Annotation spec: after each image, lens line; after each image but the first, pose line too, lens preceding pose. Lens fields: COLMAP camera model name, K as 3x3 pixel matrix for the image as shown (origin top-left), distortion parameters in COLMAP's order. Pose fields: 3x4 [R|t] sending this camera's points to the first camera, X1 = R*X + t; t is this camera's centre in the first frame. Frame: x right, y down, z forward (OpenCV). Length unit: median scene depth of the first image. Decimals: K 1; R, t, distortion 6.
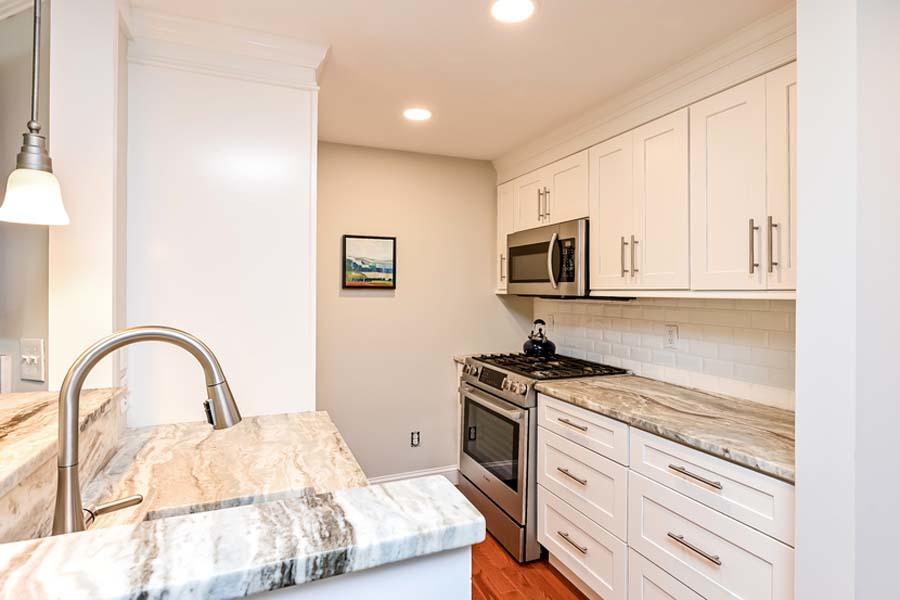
lens RADIAL K [[466.8, 0, 447.2], [0, 466.8, 290.6], [0, 0, 1]] dist [0.000940, 0.000034]
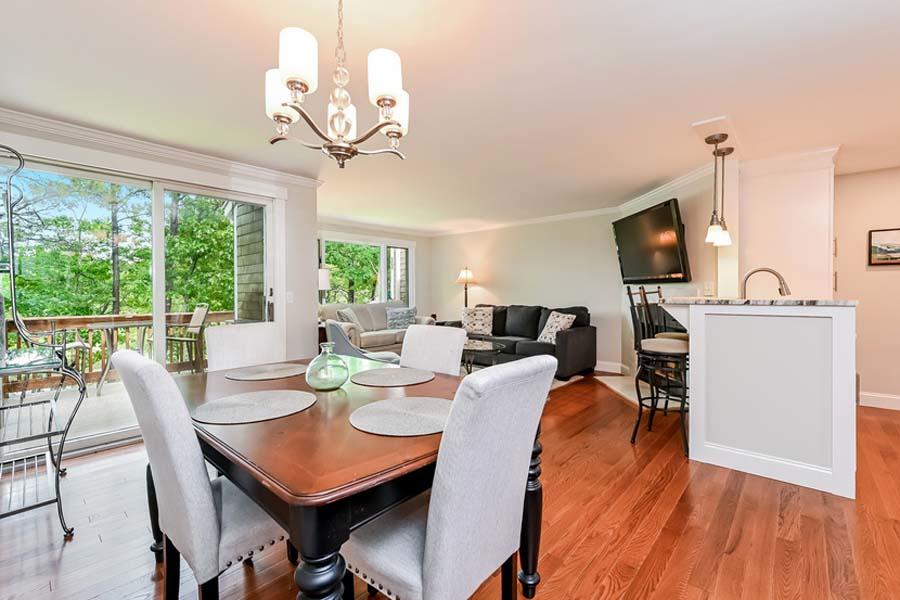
lens RADIAL K [[391.0, 0, 450.6], [0, 391.0, 295.5], [0, 0, 1]] dist [0.000072, 0.000100]
pose [[0.432992, 0.002910, -0.901393, 0.382591], [0.006548, 0.999958, 0.006374, 0.086416], [0.901374, -0.008662, 0.432955, -0.895882]]
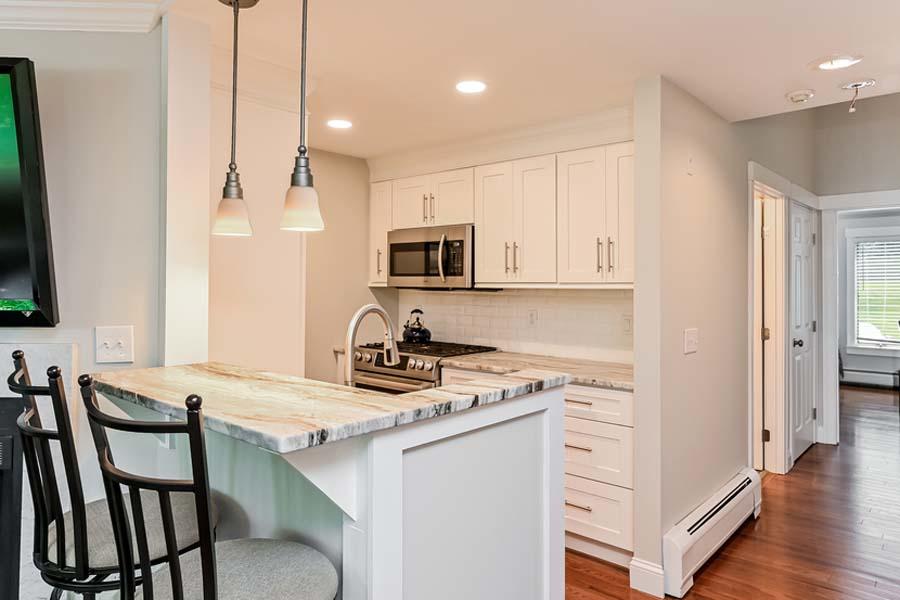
lens RADIAL K [[595.6, 0, 450.0], [0, 595.6, 280.5], [0, 0, 1]] dist [0.003868, 0.001036]
pose [[0.894074, 0.001598, 0.447915, -0.431601], [0.000378, 0.999991, -0.004322, -0.000689], [-0.447918, 0.004034, 0.894065, -0.352991]]
